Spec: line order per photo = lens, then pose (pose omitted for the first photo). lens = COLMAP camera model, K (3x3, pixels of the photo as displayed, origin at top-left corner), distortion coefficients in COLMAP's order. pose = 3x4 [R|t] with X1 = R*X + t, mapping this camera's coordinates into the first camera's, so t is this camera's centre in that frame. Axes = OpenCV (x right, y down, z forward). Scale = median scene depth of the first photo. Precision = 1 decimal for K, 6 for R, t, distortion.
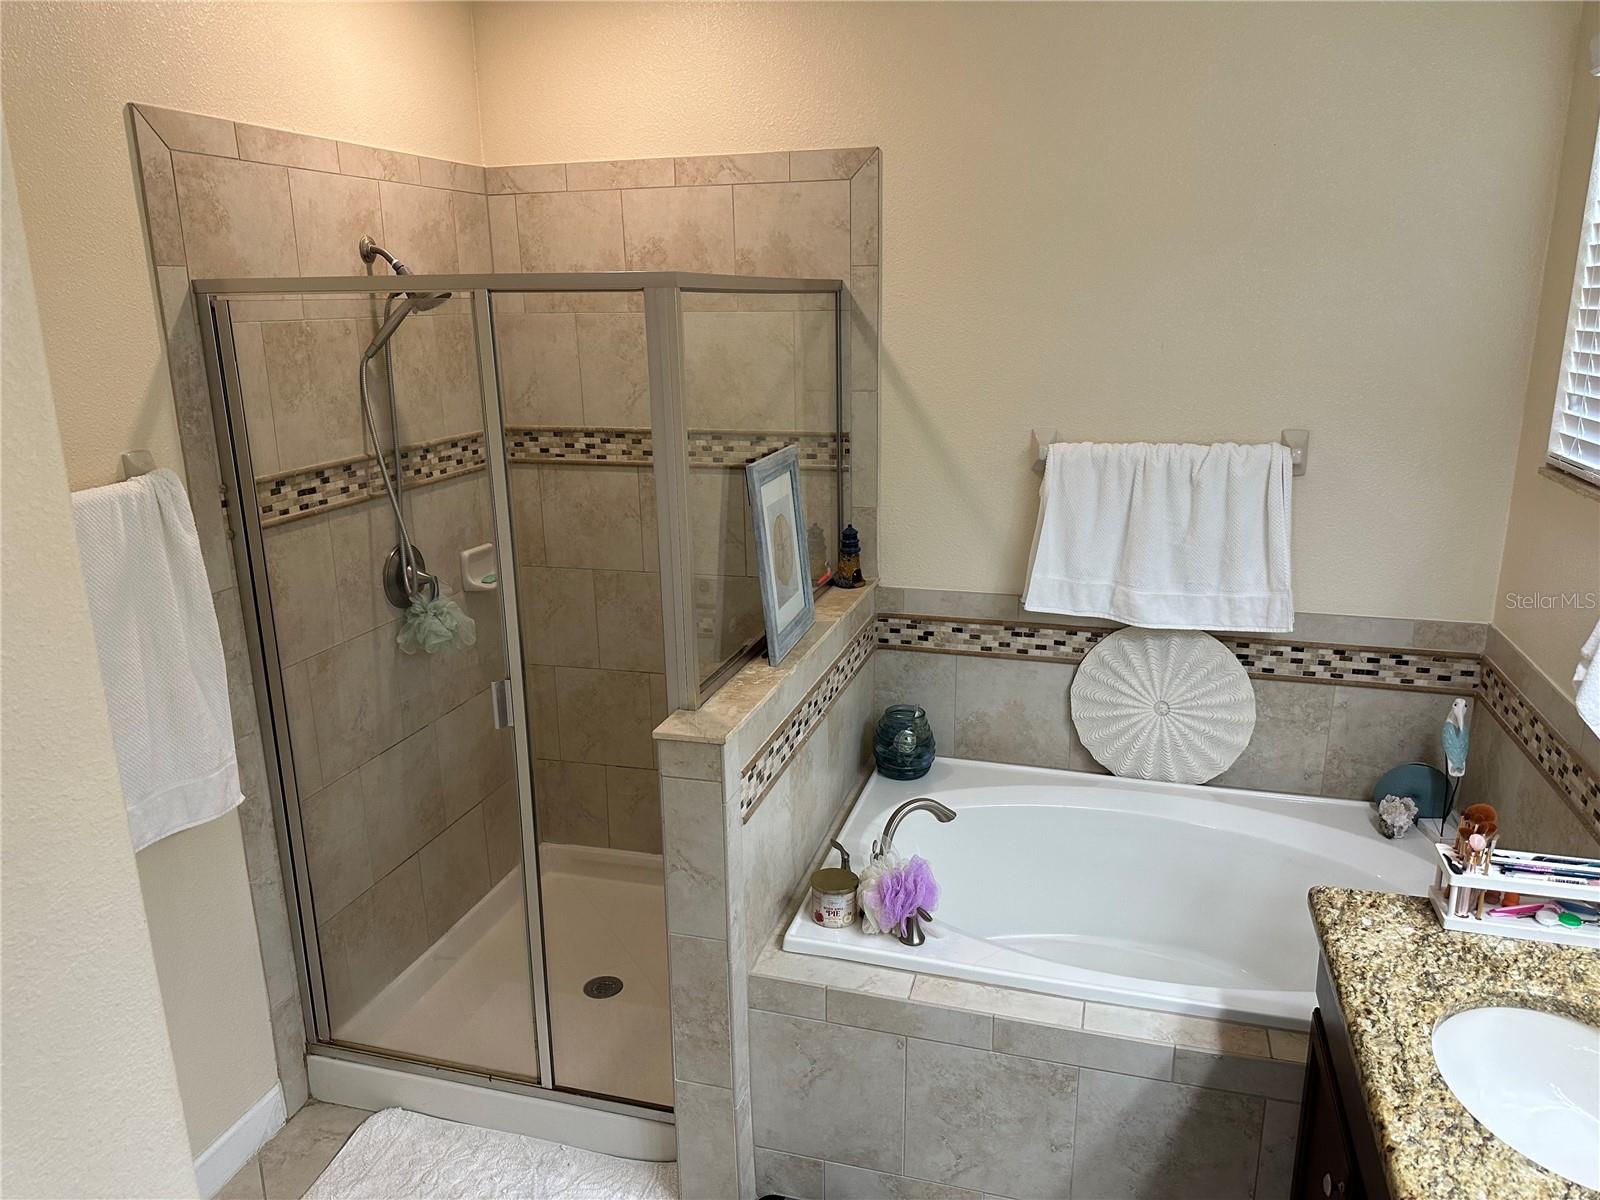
lens RADIAL K [[1130.4, 0, 800.7], [0, 1130.4, 611.4], [0, 0, 1]] dist [0.079294, -0.001947]
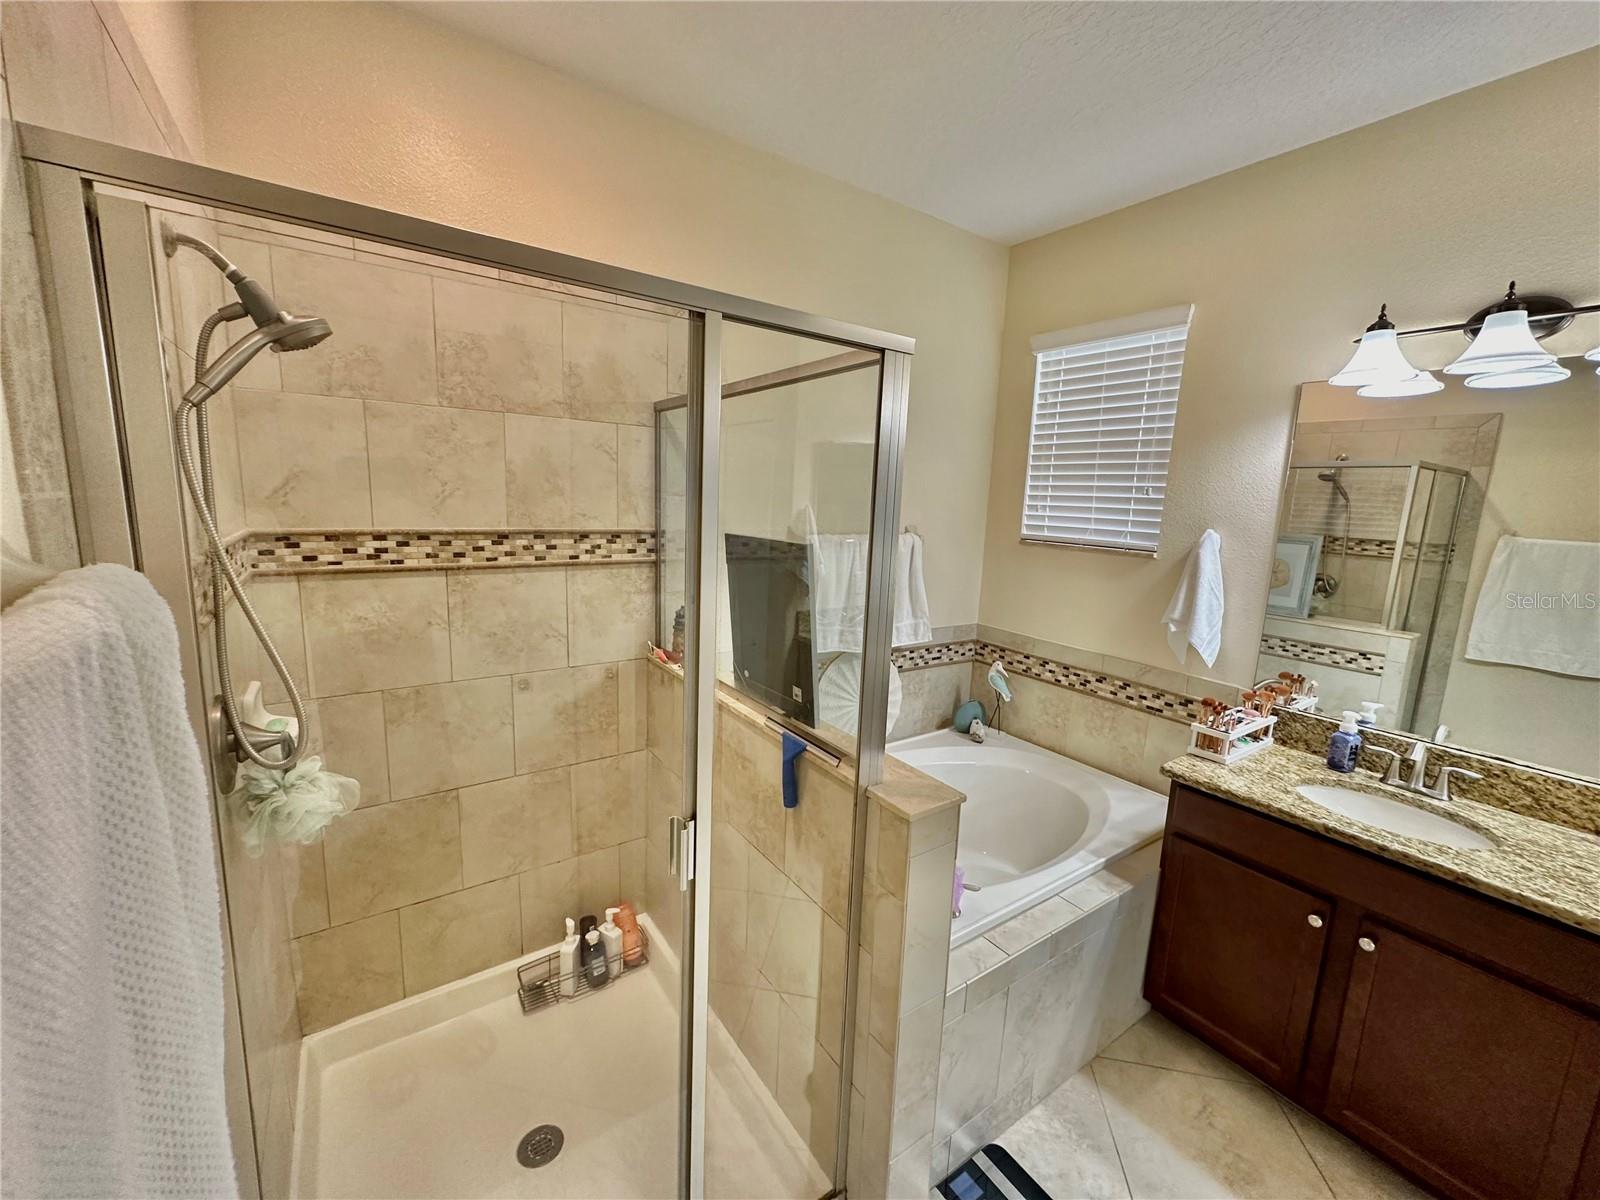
lens RADIAL K [[638.8, 0, 792.7], [0, 638.8, 596.5], [0, 0, 1]] dist [-0.001340, 0.000072]
pose [[0.635858, -0.081884, 0.767450, -0.369607], [0.162974, 0.986180, -0.029808, -0.044255], [-0.754403, 0.144028, 0.640415, 0.453334]]
